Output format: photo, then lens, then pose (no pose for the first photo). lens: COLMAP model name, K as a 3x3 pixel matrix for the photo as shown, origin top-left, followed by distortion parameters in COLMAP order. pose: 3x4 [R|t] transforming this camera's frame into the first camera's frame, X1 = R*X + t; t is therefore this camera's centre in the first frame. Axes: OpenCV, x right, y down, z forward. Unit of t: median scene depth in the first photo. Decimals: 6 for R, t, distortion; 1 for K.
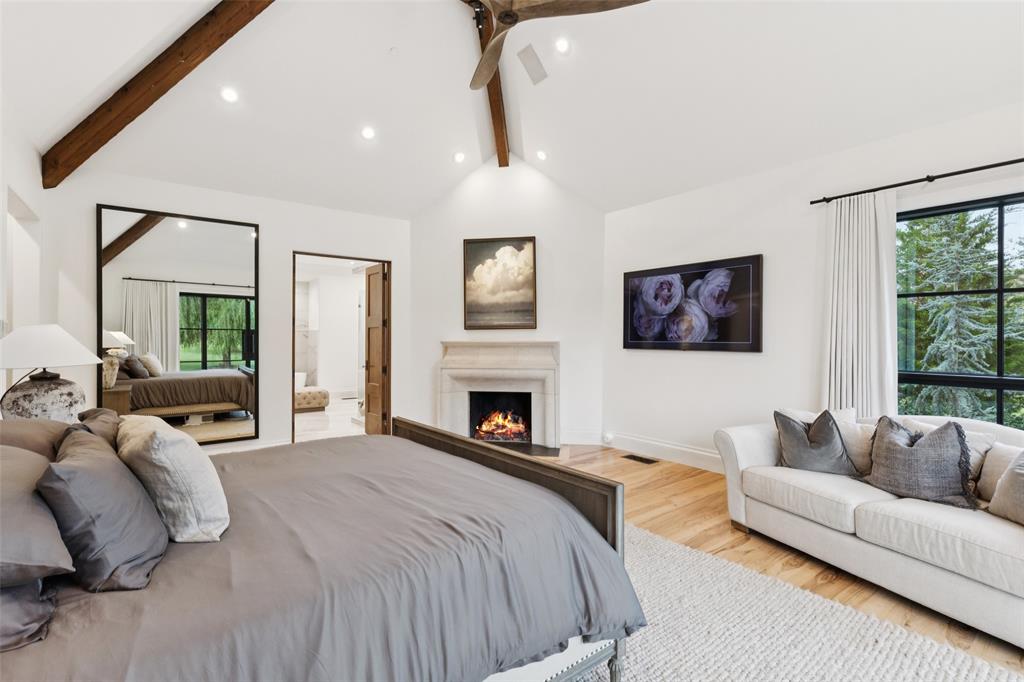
lens RADIAL K [[470.1, 0, 515.4], [0, 470.1, 342.4], [0, 0, 1]] dist [-0.000811, -0.000406]
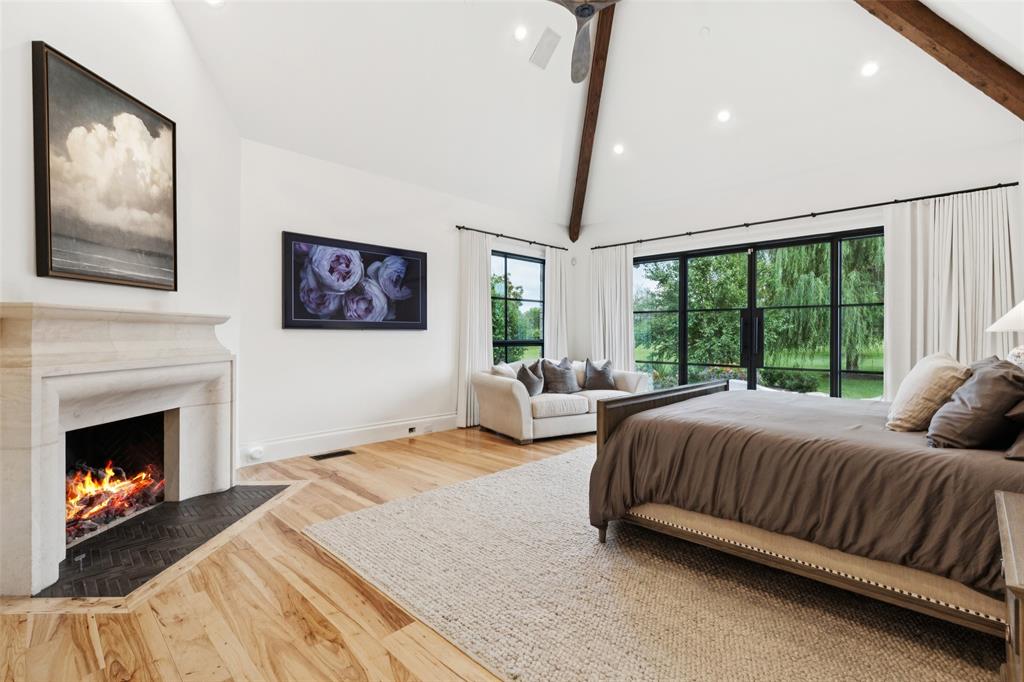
lens RADIAL K [[470.1, 0, 515.4], [0, 470.1, 342.4], [0, 0, 1]] dist [-0.000811, -0.000406]
pose [[-0.137919, -0.016275, 0.990310, -0.616273], [0.008431, 0.999809, 0.017606, 0.026546], [-0.990408, 0.010778, -0.137755, 0.757194]]
